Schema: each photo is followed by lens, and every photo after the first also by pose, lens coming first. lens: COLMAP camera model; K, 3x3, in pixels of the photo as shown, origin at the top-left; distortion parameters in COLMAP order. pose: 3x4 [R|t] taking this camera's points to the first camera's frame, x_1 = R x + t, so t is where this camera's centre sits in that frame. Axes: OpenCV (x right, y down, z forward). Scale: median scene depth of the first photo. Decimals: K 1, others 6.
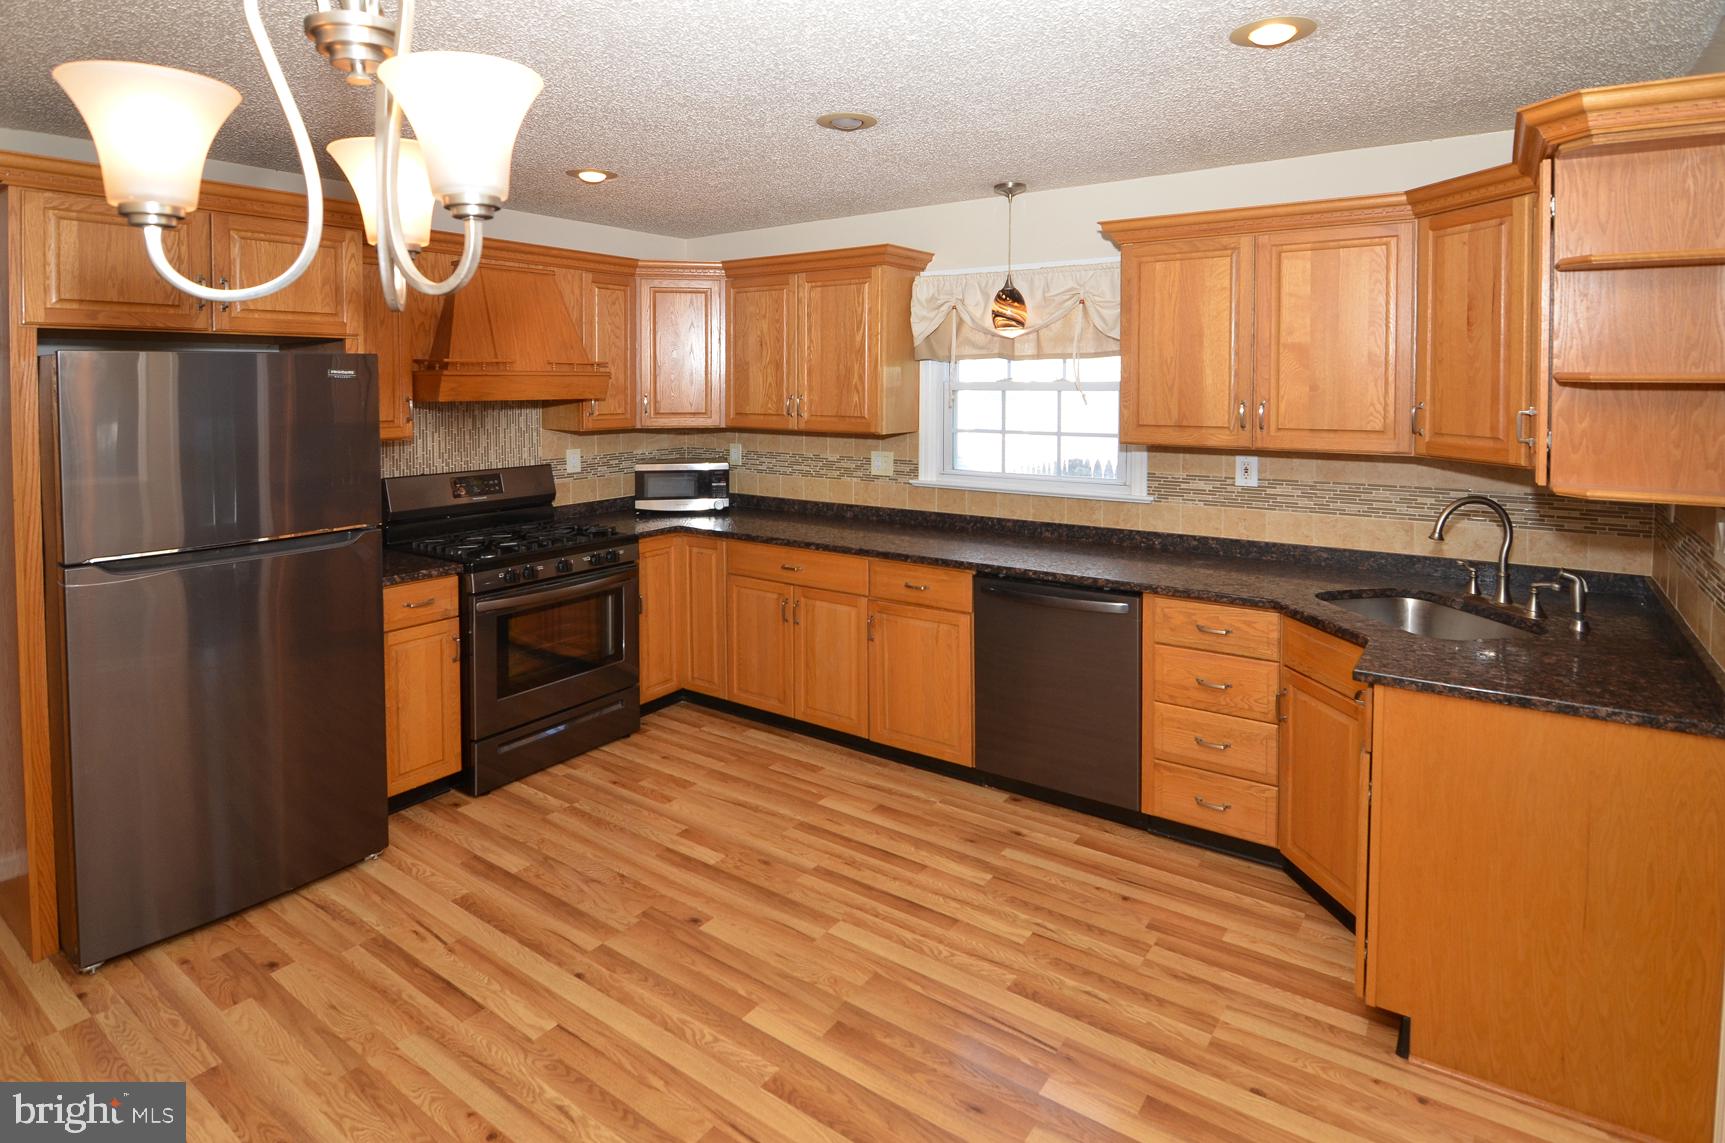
lens RADIAL K [[890.5, 0, 904.3], [0, 890.5, 400.1], [0, 0, 1]] dist [-0.010131, -0.001290]
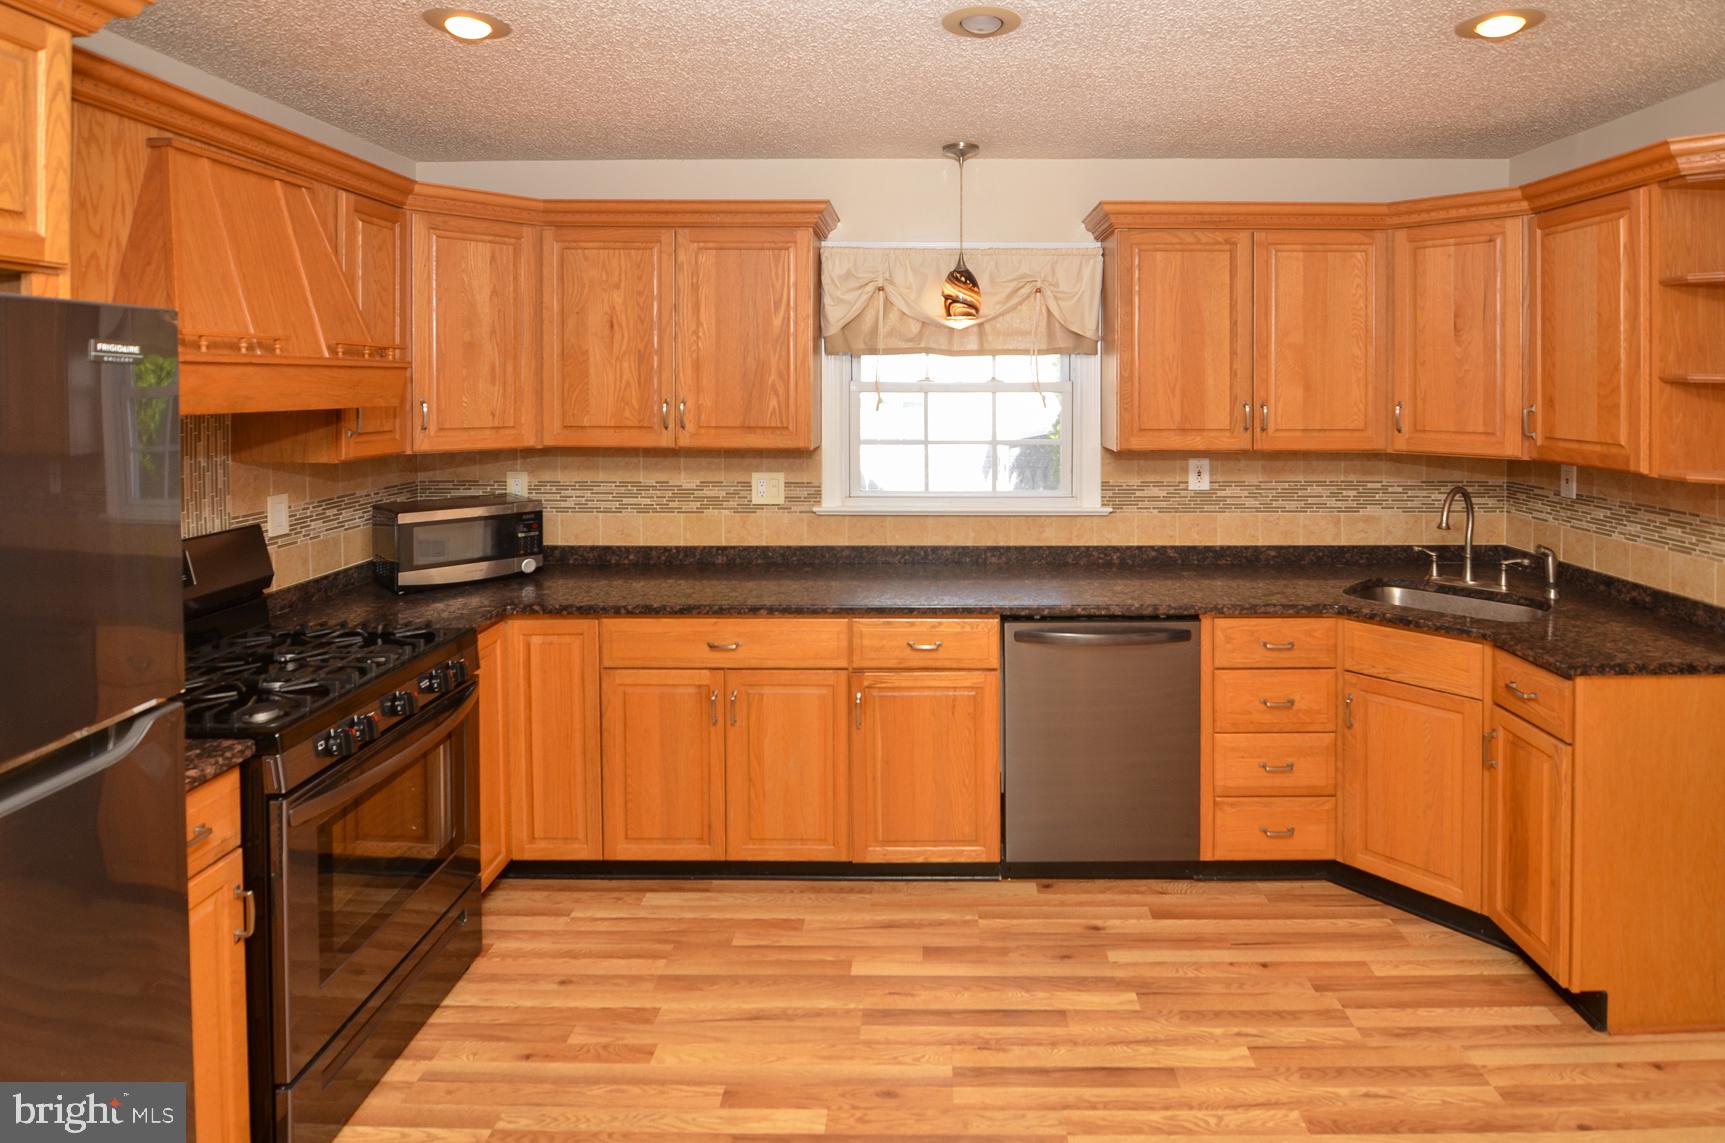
lens RADIAL K [[922.0, 0, 889.7], [0, 922.0, 386.0], [0, 0, 1]] dist [-0.011930, -0.002084]
pose [[0.835275, 0.001817, 0.549830, -0.462542], [0.008826, 0.999821, -0.016712, -0.002615], [-0.549762, 0.018812, 0.835110, 0.354633]]
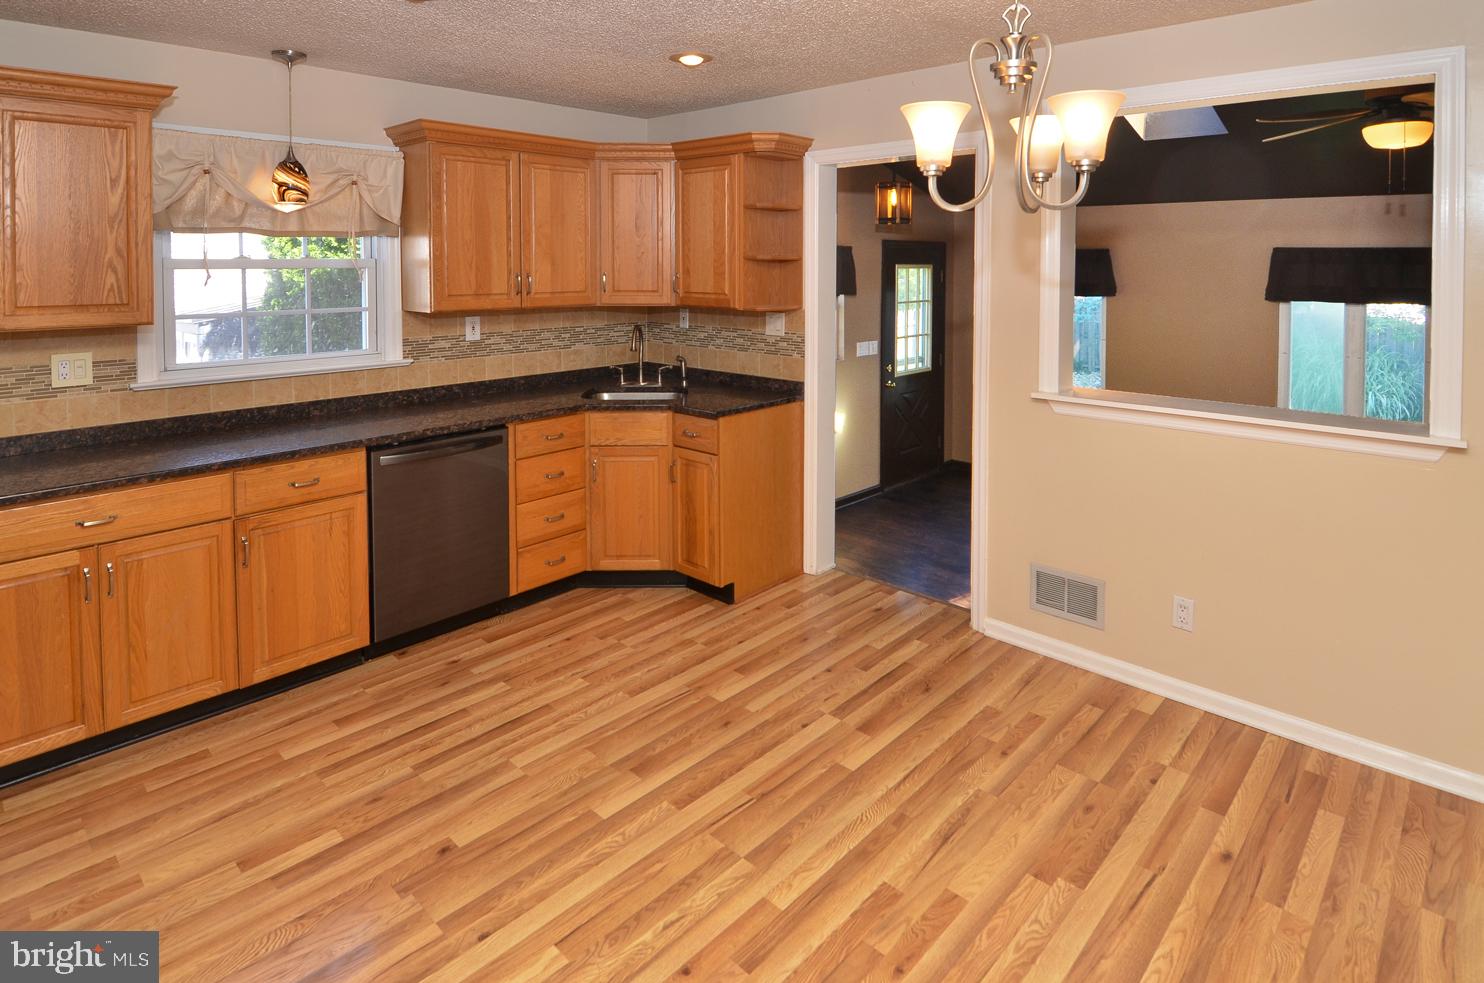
lens RADIAL K [[840.9, 0, 788.1], [0, 840.9, 277.5], [0, 0, 1]] dist [-0.003572, -0.003192]
pose [[0.105720, -0.016092, 0.994266, -0.805085], [0.022182, 0.999658, 0.013821, -0.001385], [-0.994148, 0.020594, 0.106041, 0.424186]]
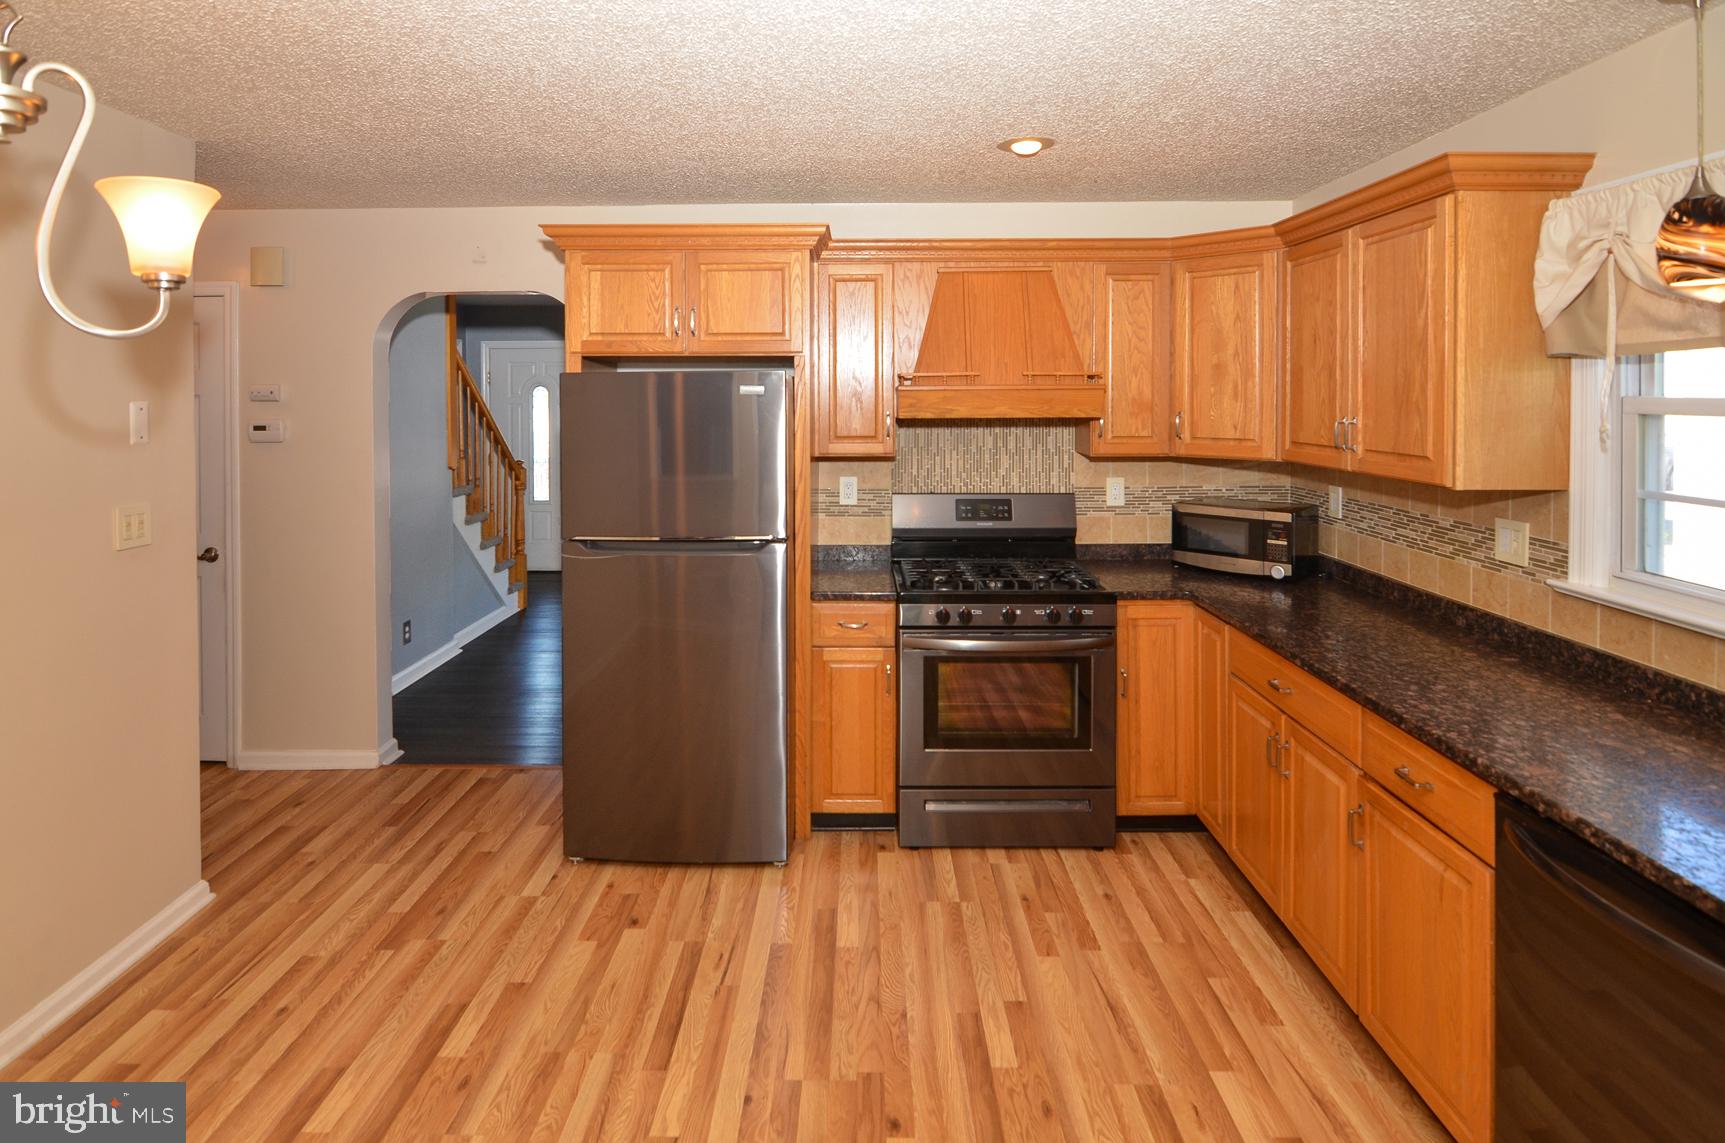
lens RADIAL K [[958.4, 0, 900.3], [0, 958.4, 393.2], [0, 0, 1]] dist [-0.014605, 0.000031]
pose [[0.545996, -0.001919, -0.837785, 0.334718], [-0.016072, 0.999789, -0.012765, -0.011052], [0.837633, 0.020435, 0.545850, 0.431753]]
